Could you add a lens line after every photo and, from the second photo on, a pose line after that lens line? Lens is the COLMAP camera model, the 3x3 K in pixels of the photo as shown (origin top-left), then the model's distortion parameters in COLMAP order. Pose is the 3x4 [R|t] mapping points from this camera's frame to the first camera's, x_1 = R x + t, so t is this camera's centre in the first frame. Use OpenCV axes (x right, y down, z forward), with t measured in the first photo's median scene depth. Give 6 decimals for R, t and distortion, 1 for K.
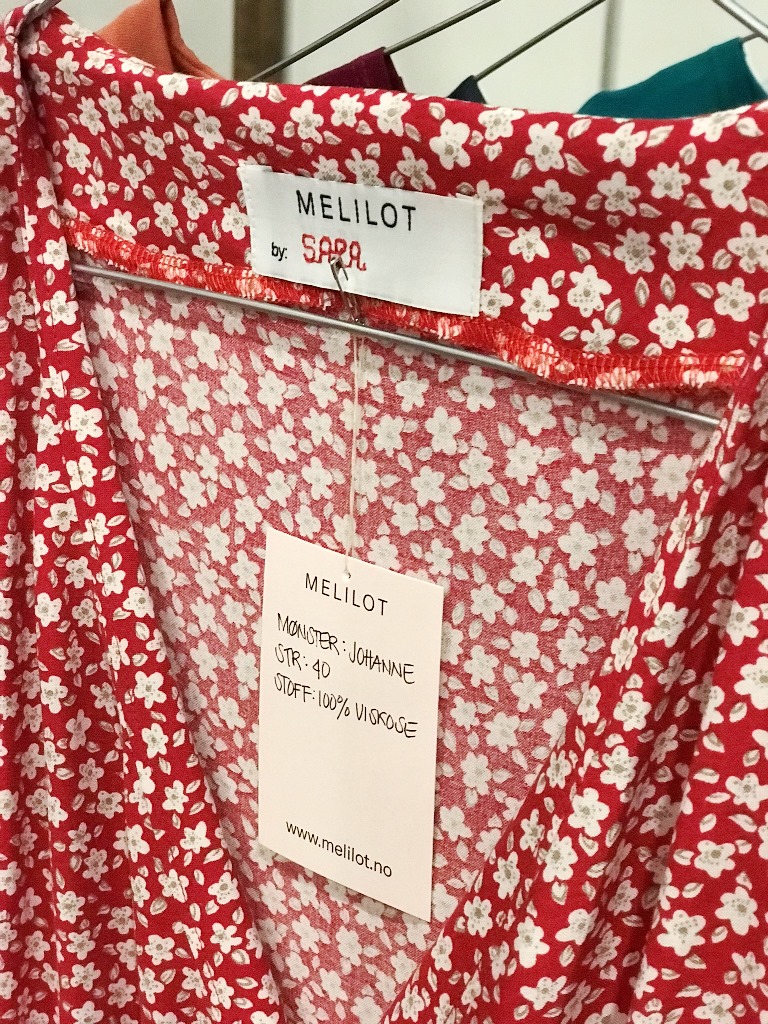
lens RADIAL K [[1729.1, 0, 383.8], [0, 1729.1, 511.7], [0, 0, 1]] dist [-0.029948, 0.000000]
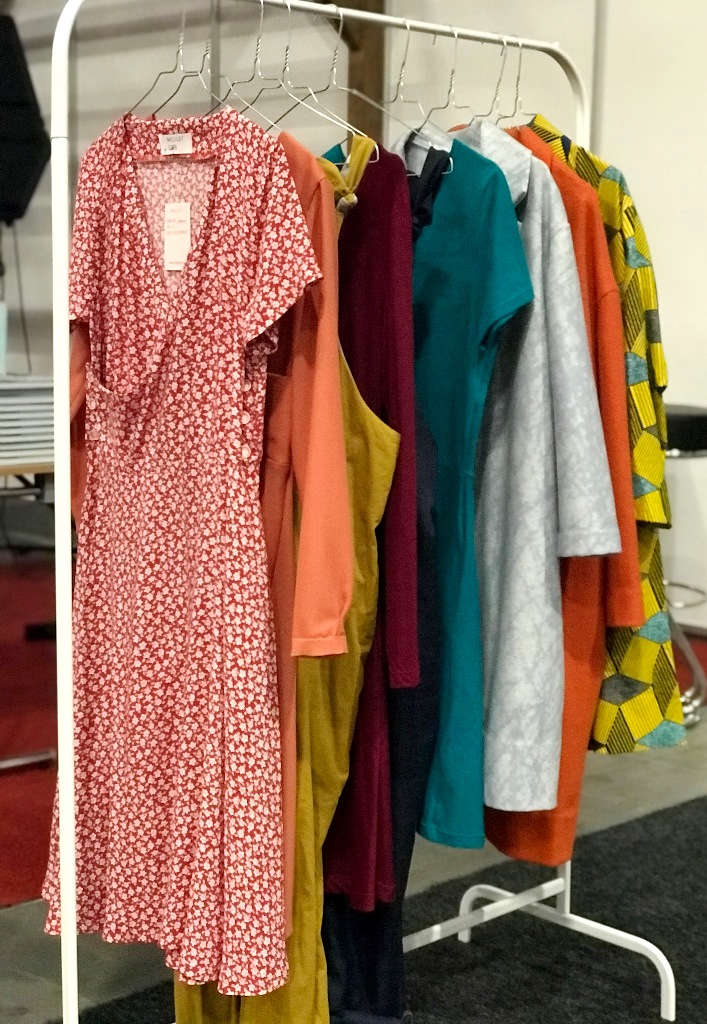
lens RADIAL K [[1738.1, 0, 353.6], [0, 1738.1, 512.2], [0, 0, 1]] dist [0.033149, 0.000000]
pose [[0.990868, -0.007716, -0.134614, 1.196387], [-0.016079, 0.984476, -0.174782, 1.832328], [0.133873, 0.175350, 0.975362, -3.910228]]
